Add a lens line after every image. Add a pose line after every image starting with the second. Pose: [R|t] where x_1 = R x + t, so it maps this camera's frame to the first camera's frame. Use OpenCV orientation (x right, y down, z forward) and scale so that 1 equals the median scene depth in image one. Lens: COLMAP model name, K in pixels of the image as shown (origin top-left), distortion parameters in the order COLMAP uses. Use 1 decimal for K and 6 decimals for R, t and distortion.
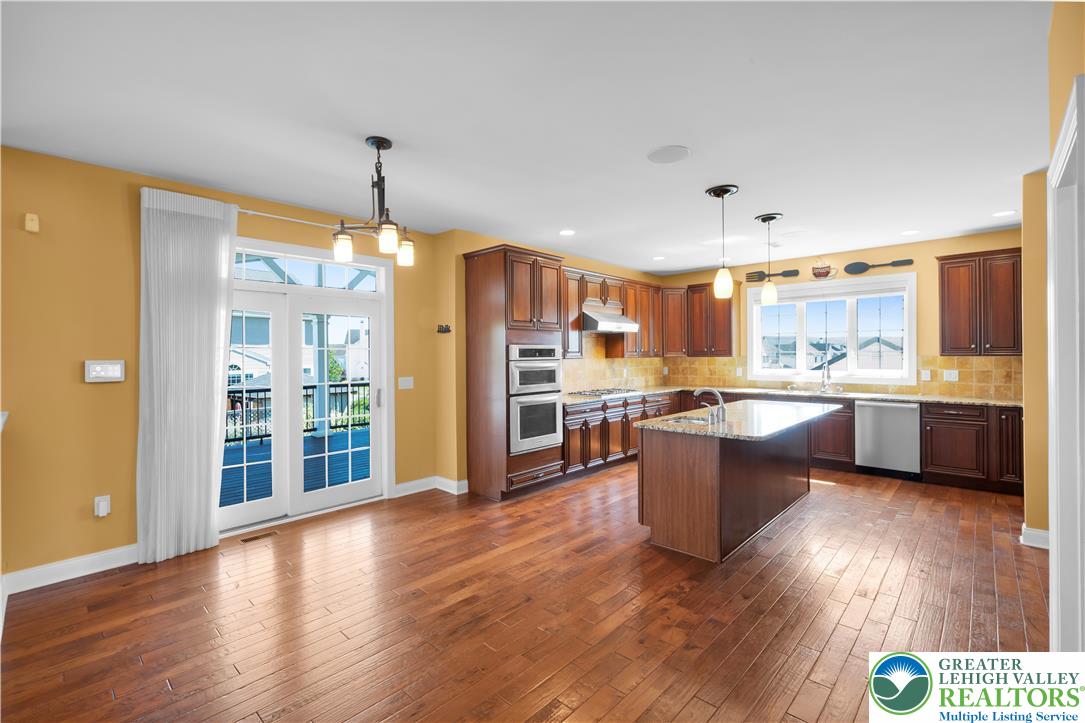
lens RADIAL K [[472.2, 0, 533.3], [0, 472.2, 354.7], [0, 0, 1]] dist [0.004851, -0.000462]
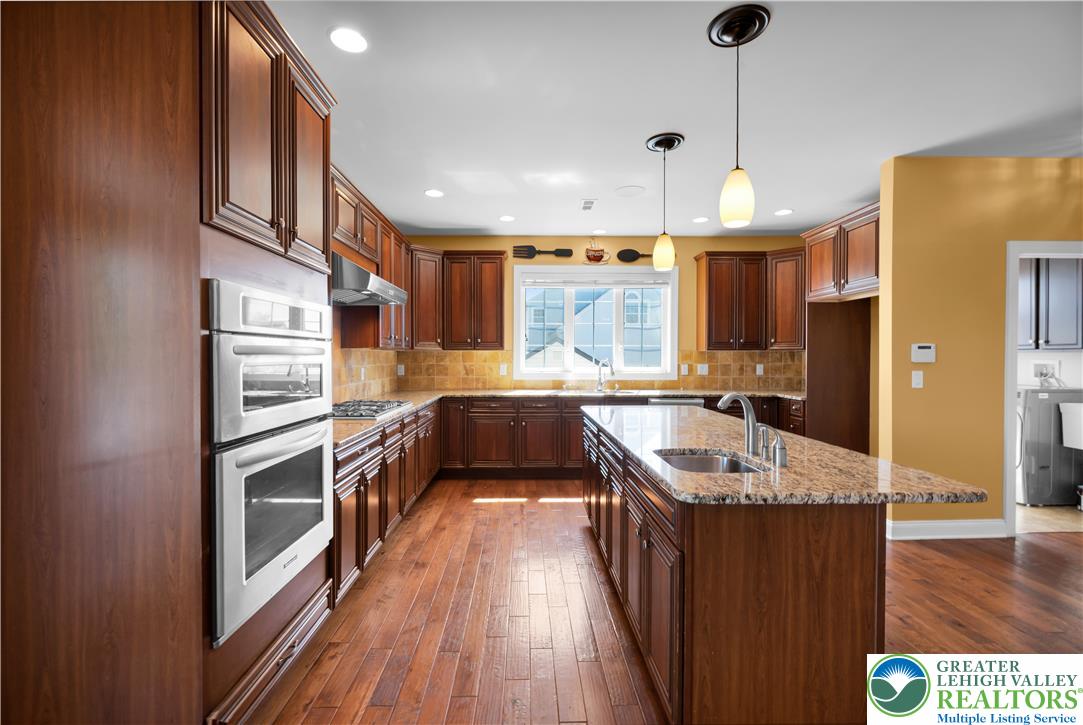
lens RADIAL K [[464.6, 0, 537.0], [0, 464.6, 359.0], [0, 0, 1]] dist [0.004964, -0.000476]
pose [[0.708690, 0.004858, 0.705503, -0.100790], [-0.006846, 0.999977, -0.000008, 0.024945], [-0.705487, -0.004825, 0.708707, 0.568293]]
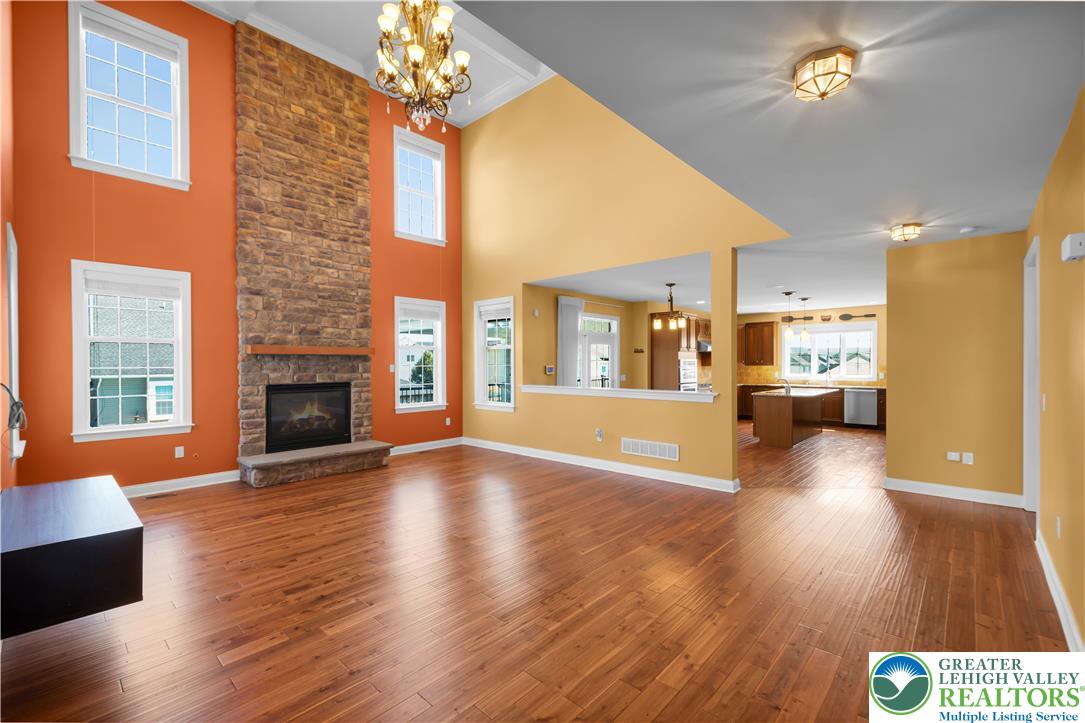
lens RADIAL K [[465.4, 0, 536.3], [0, 465.4, 365.3], [0, 0, 1]] dist [0.004964, -0.000476]
pose [[0.999796, 0.005080, 0.019563, -0.638811], [-0.005155, 0.999979, 0.003804, 0.001633], [-0.019543, -0.003904, 0.999801, -0.911342]]
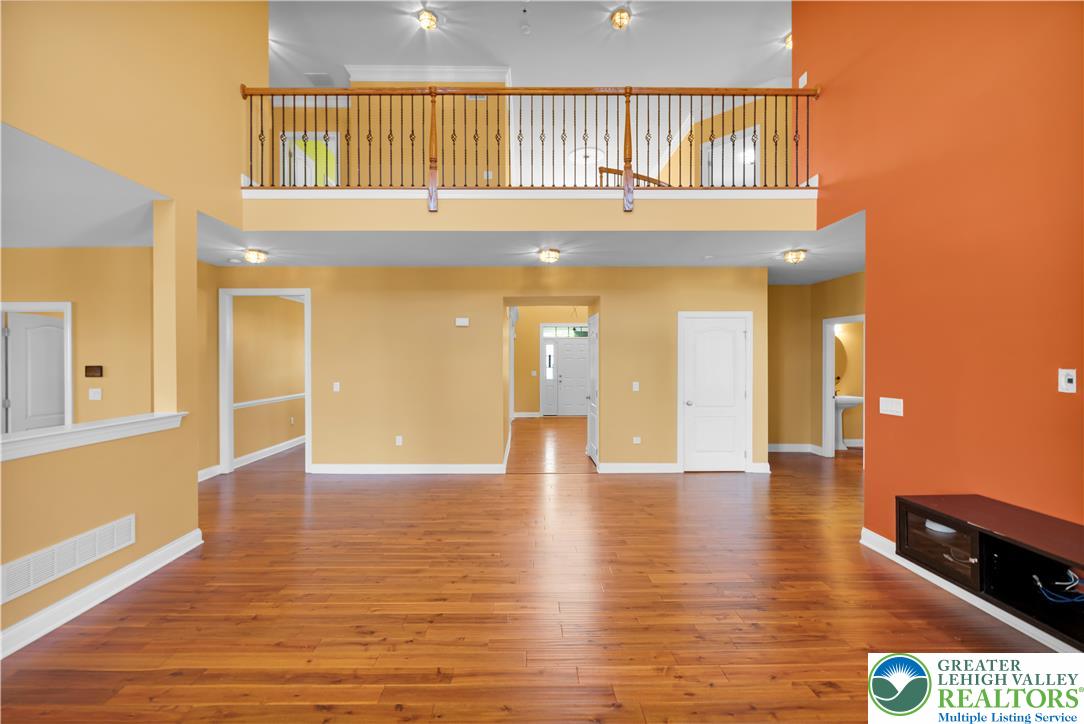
lens RADIAL K [[471.7, 0, 532.0], [0, 471.7, 361.5], [0, 0, 1]] dist [0.004851, -0.000462]
pose [[-0.704942, 0.003157, 0.709258, -1.093614], [0.002894, 0.999995, -0.001574, -0.004234], [-0.709259, 0.000943, -0.704947, 0.236950]]
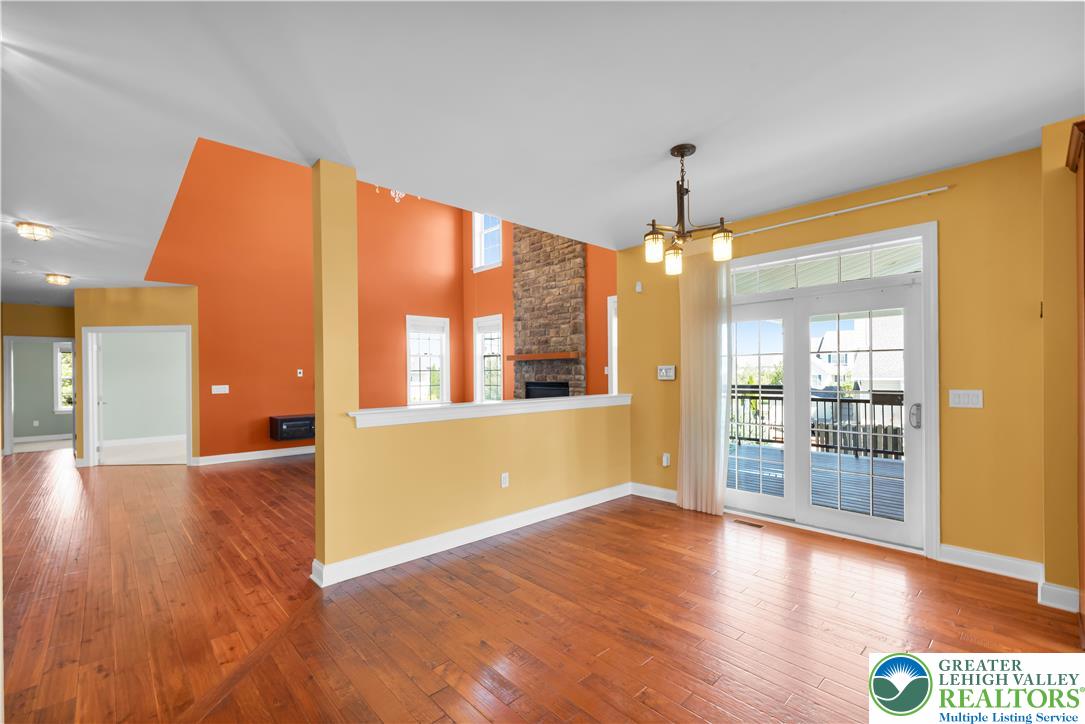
lens RADIAL K [[472.2, 0, 539.5], [0, 472.2, 373.2], [0, 0, 1]] dist [0.004851, -0.000462]
pose [[-0.053045, 0.012852, -0.998509, 0.405484], [0.012860, 0.999843, 0.012186, 0.007007], [0.998509, -0.012195, -0.053202, 0.413494]]
